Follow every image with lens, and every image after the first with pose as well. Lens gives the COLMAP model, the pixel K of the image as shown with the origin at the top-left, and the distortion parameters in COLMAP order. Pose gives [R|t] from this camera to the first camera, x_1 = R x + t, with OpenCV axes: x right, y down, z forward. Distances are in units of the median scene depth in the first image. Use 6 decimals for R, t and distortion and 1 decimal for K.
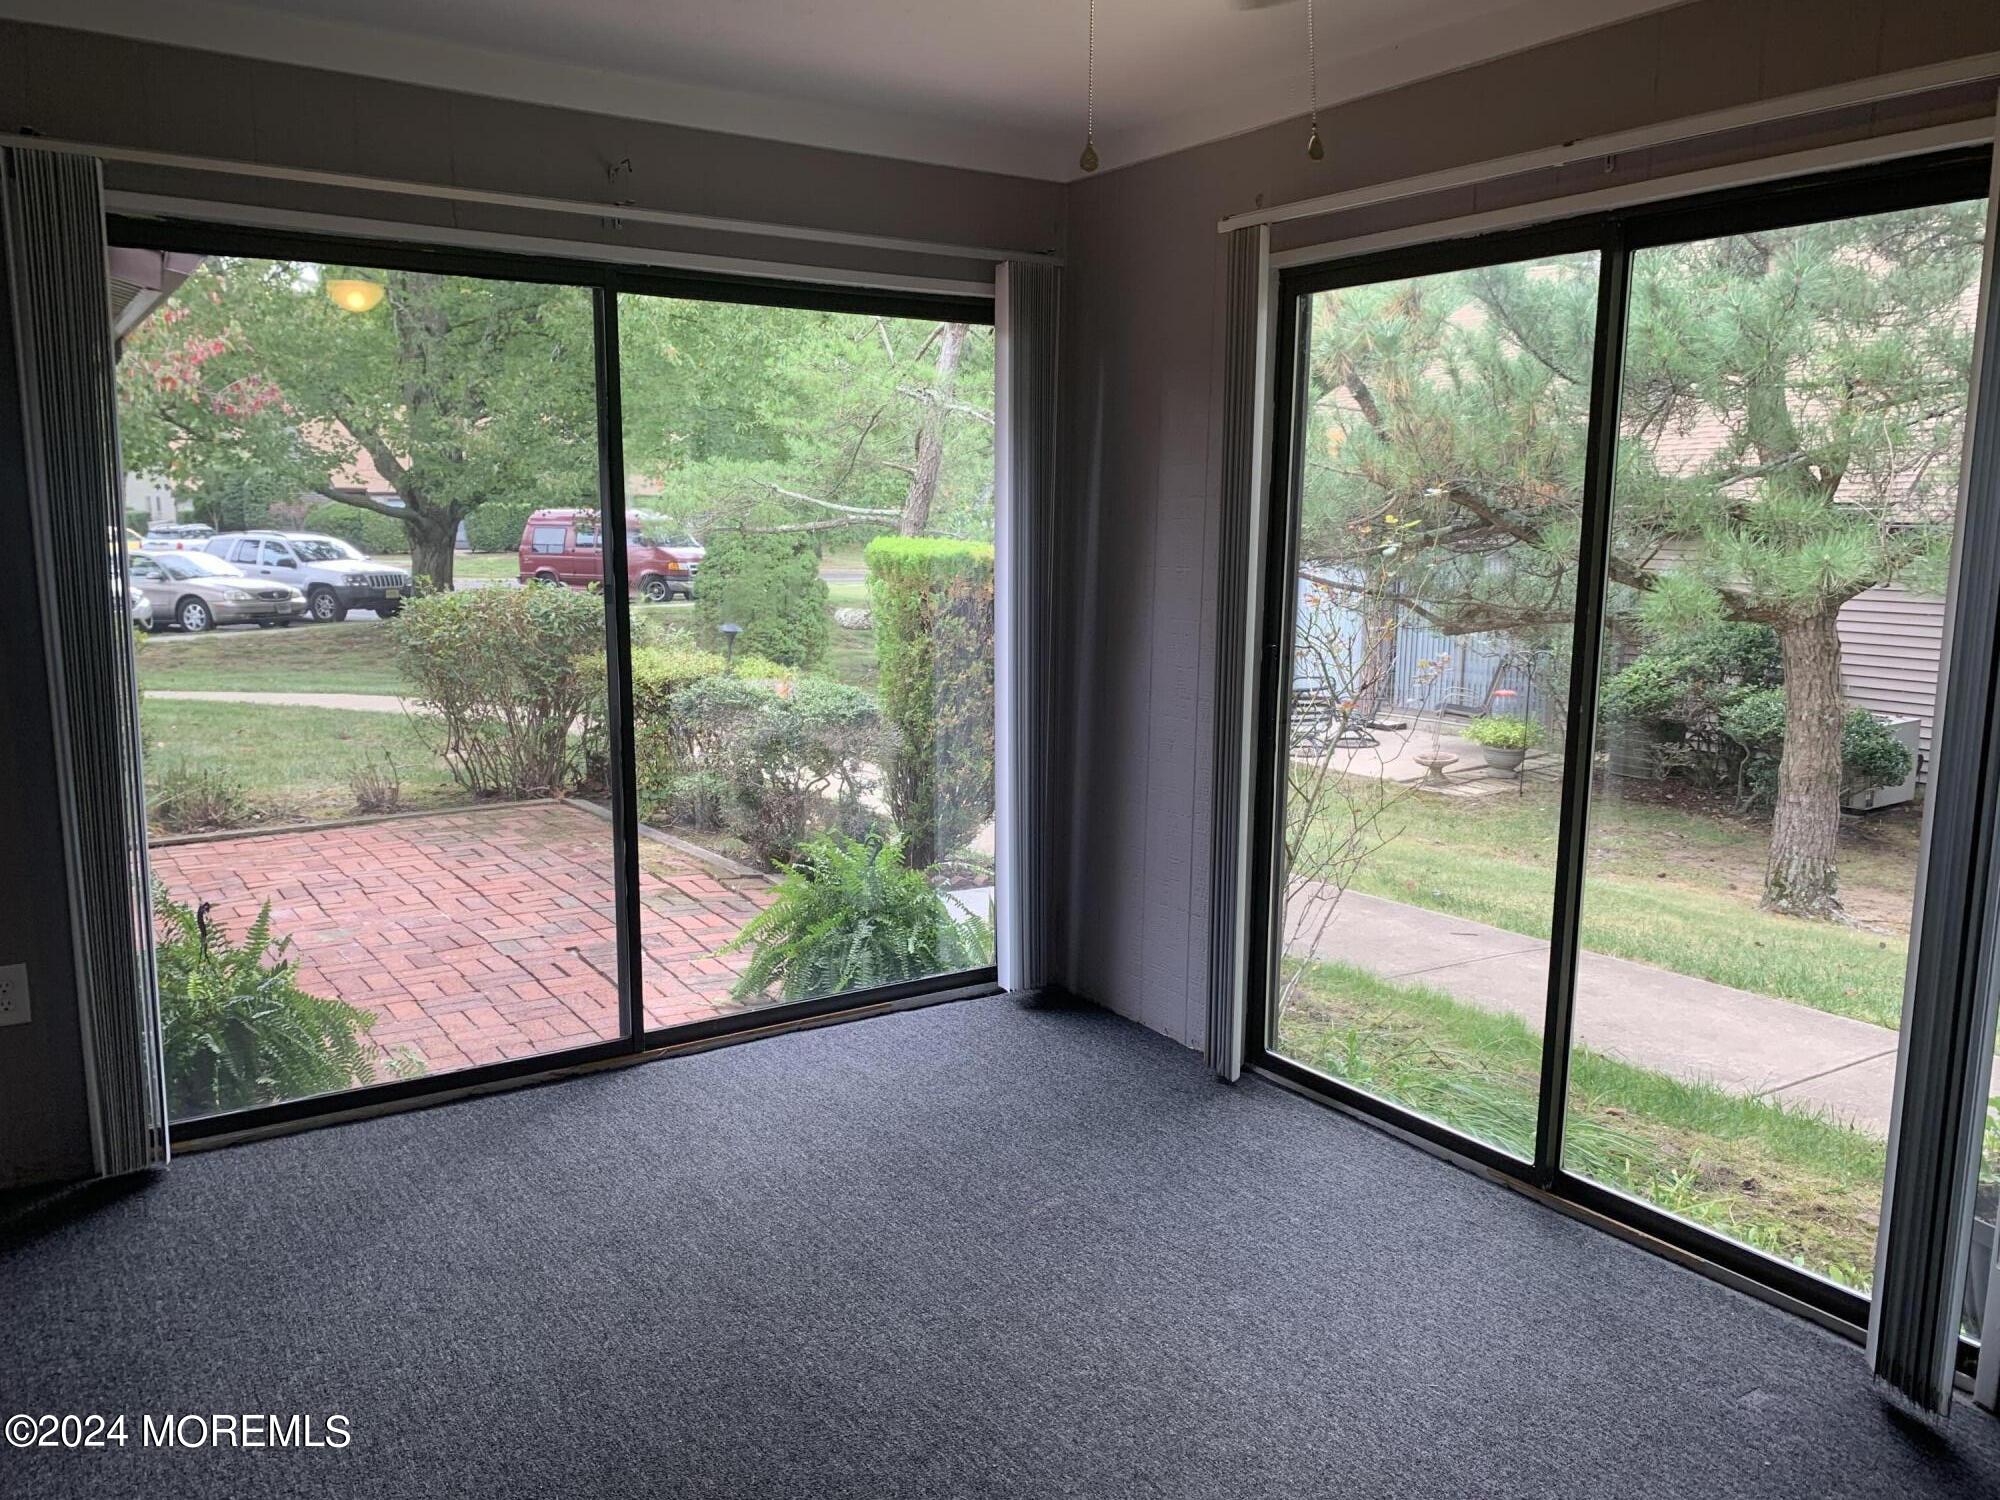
lens RADIAL K [[1535.9, 0, 980.5], [0, 1535.9, 752.5], [0, 0, 1]] dist [0.015506, -0.007604]
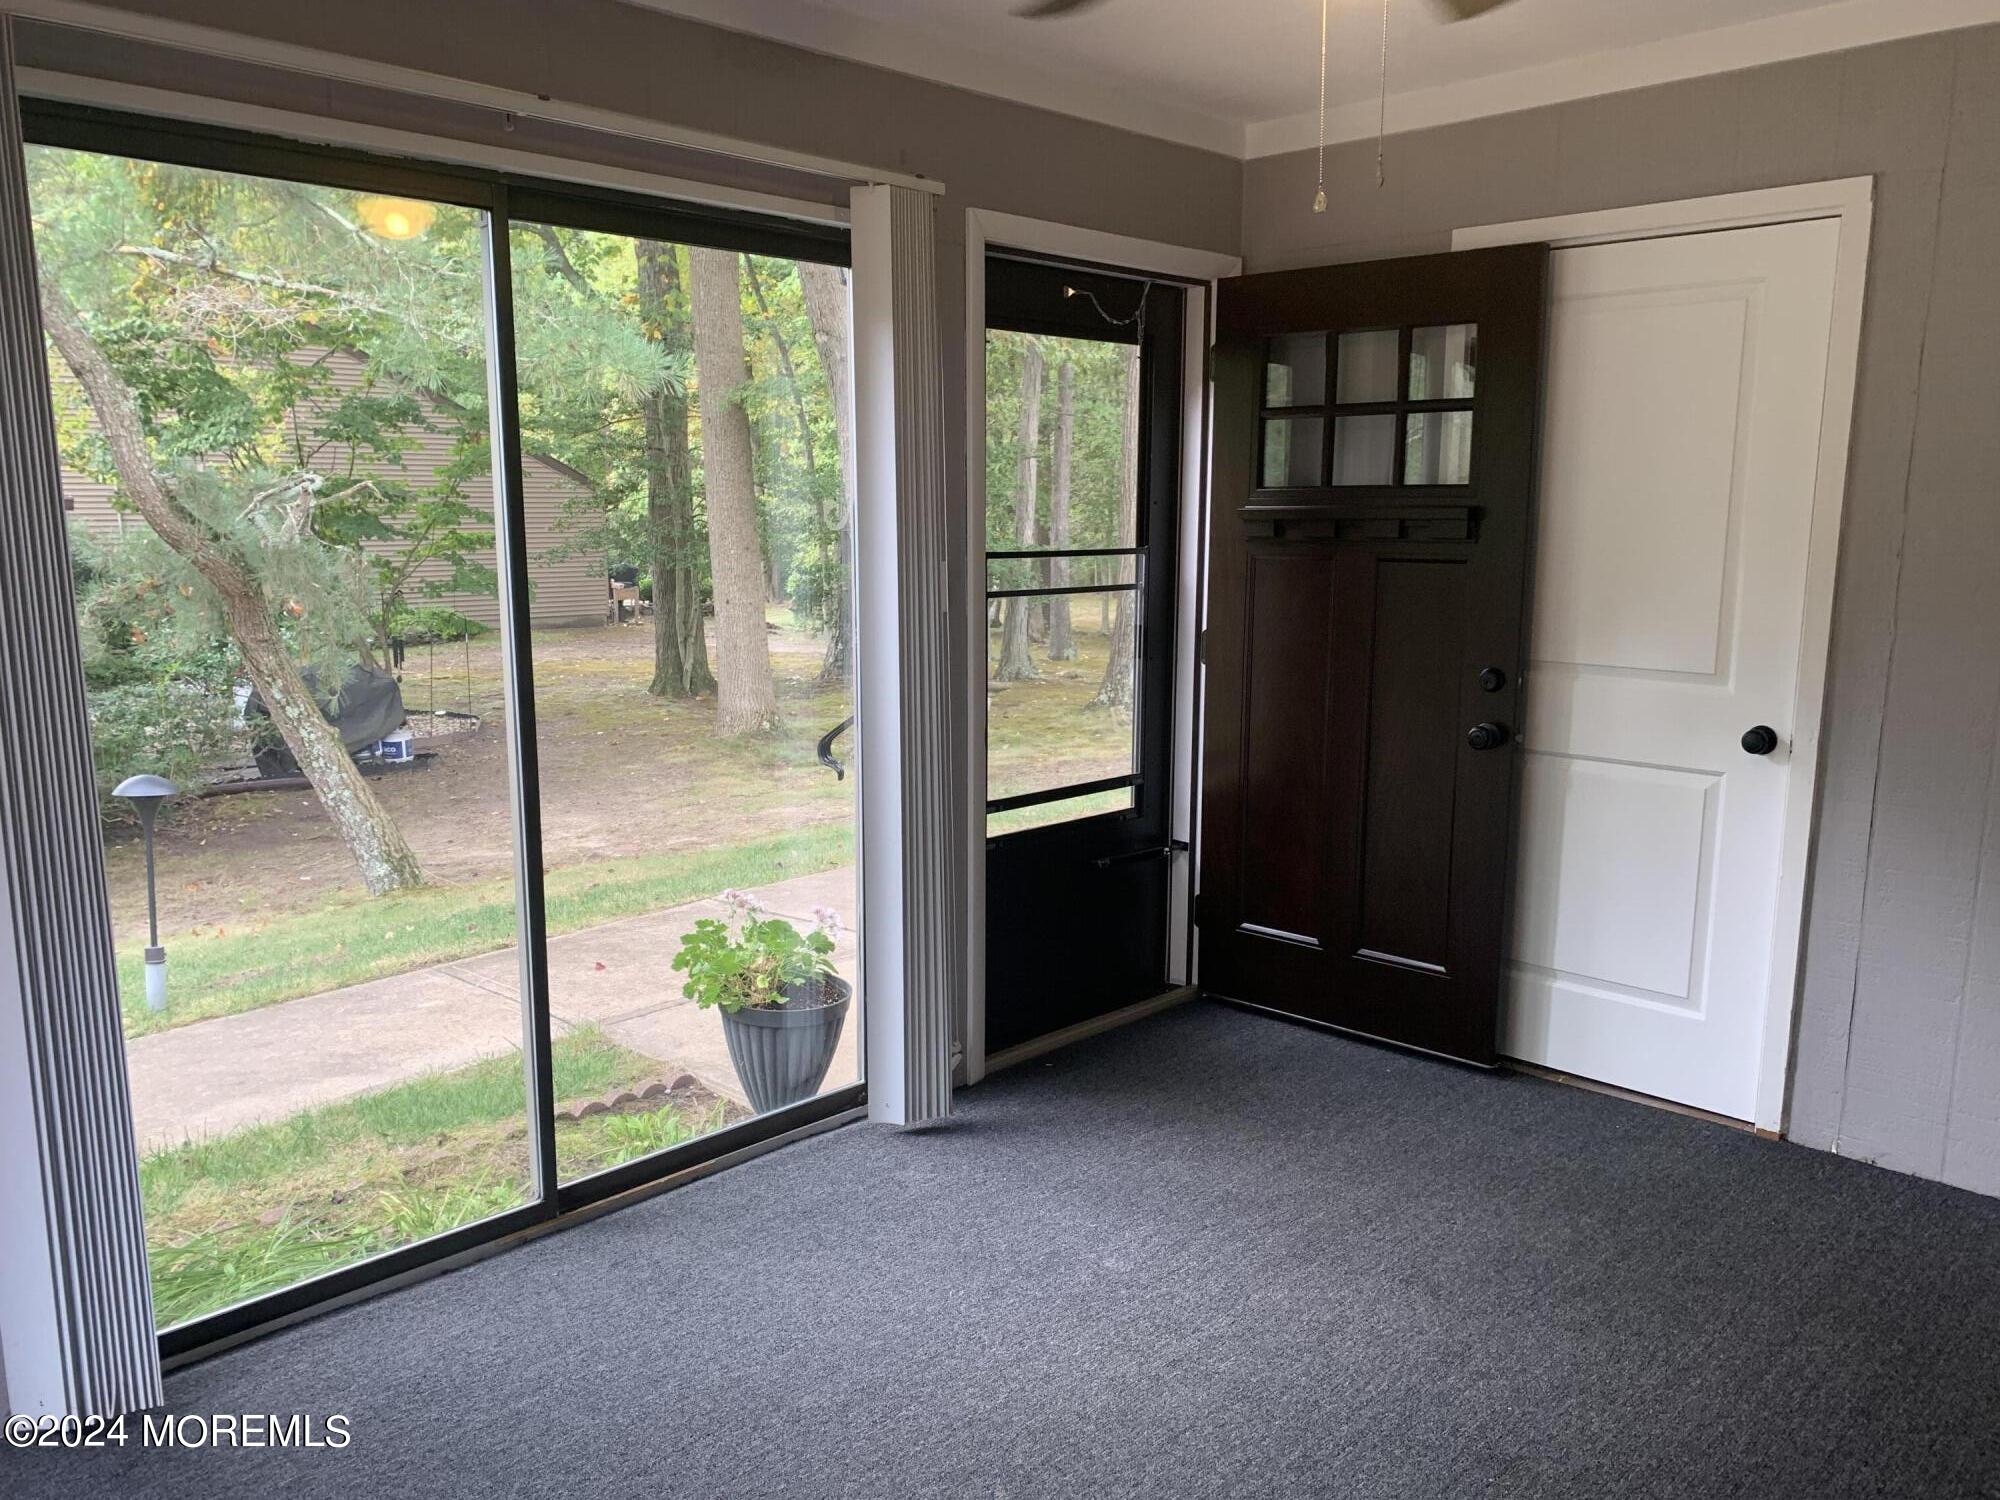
lens RADIAL K [[1535.9, 0, 1002.9], [0, 1535.9, 761.0], [0, 0, 1]] dist [0.015506, -0.007604]
pose [[-0.205447, -0.197416, 0.958550, -0.454660], [0.130885, 0.965102, 0.226818, -0.138587], [-0.969877, 0.172059, -0.172439, 0.705484]]
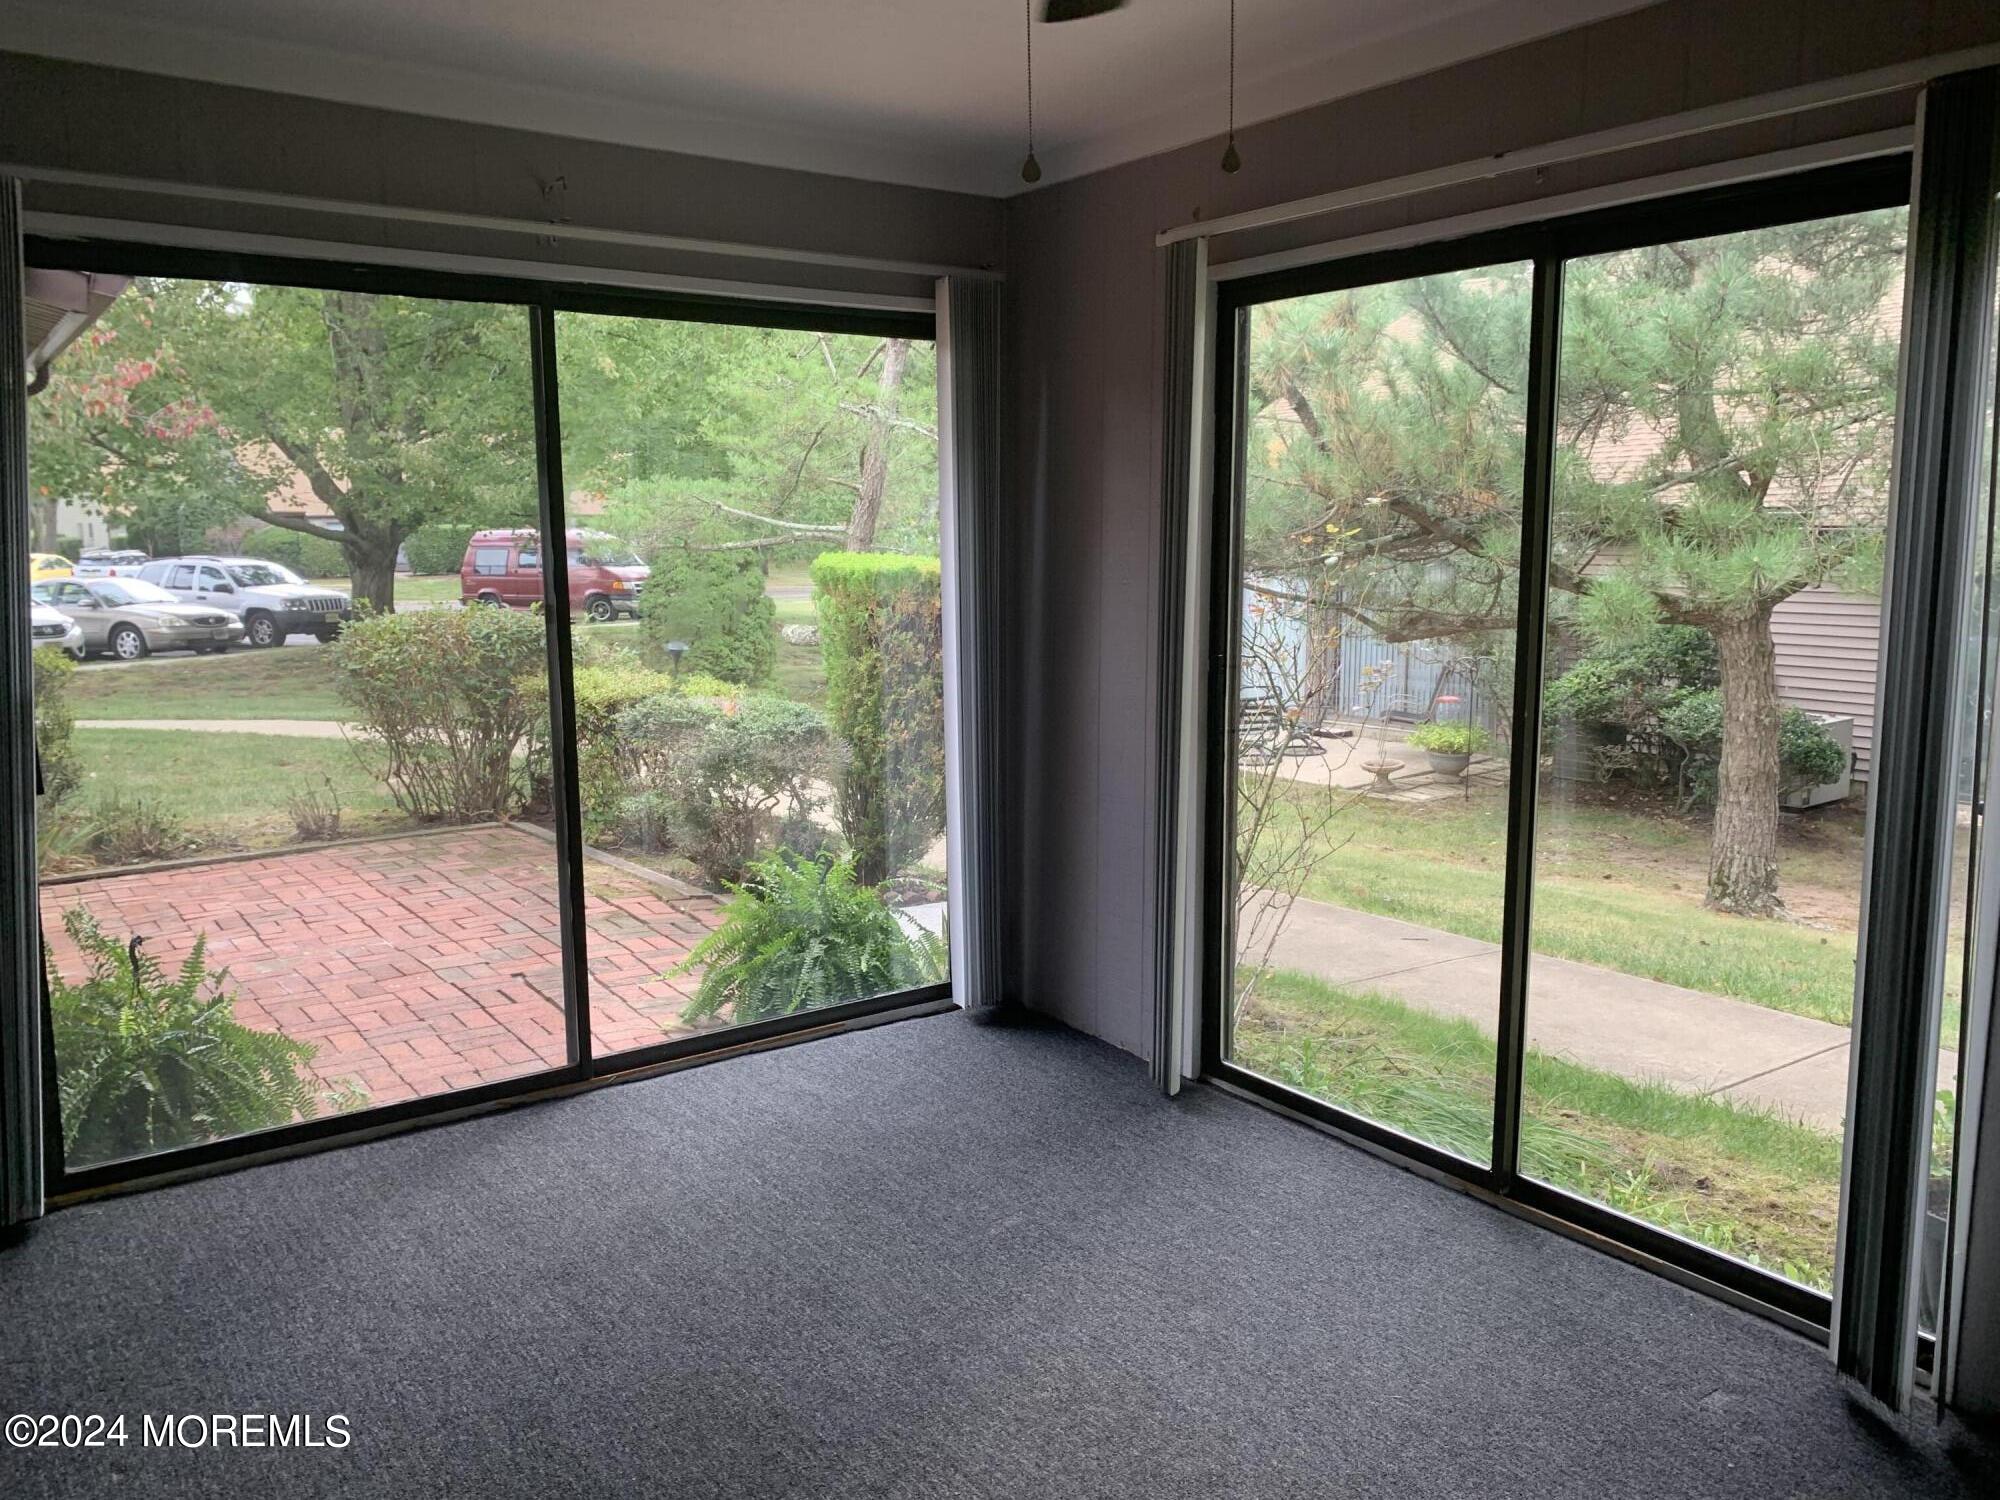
lens RADIAL K [[1535.9, 0, 979.6], [0, 1535.9, 736.5], [0, 0, 1]] dist [0.015506, -0.007604]
pose [[0.999323, -0.017756, 0.032233, 0.000327], [0.018390, 0.999641, -0.019465, -0.000052], [-0.031875, 0.020044, 0.999291, 0.004901]]
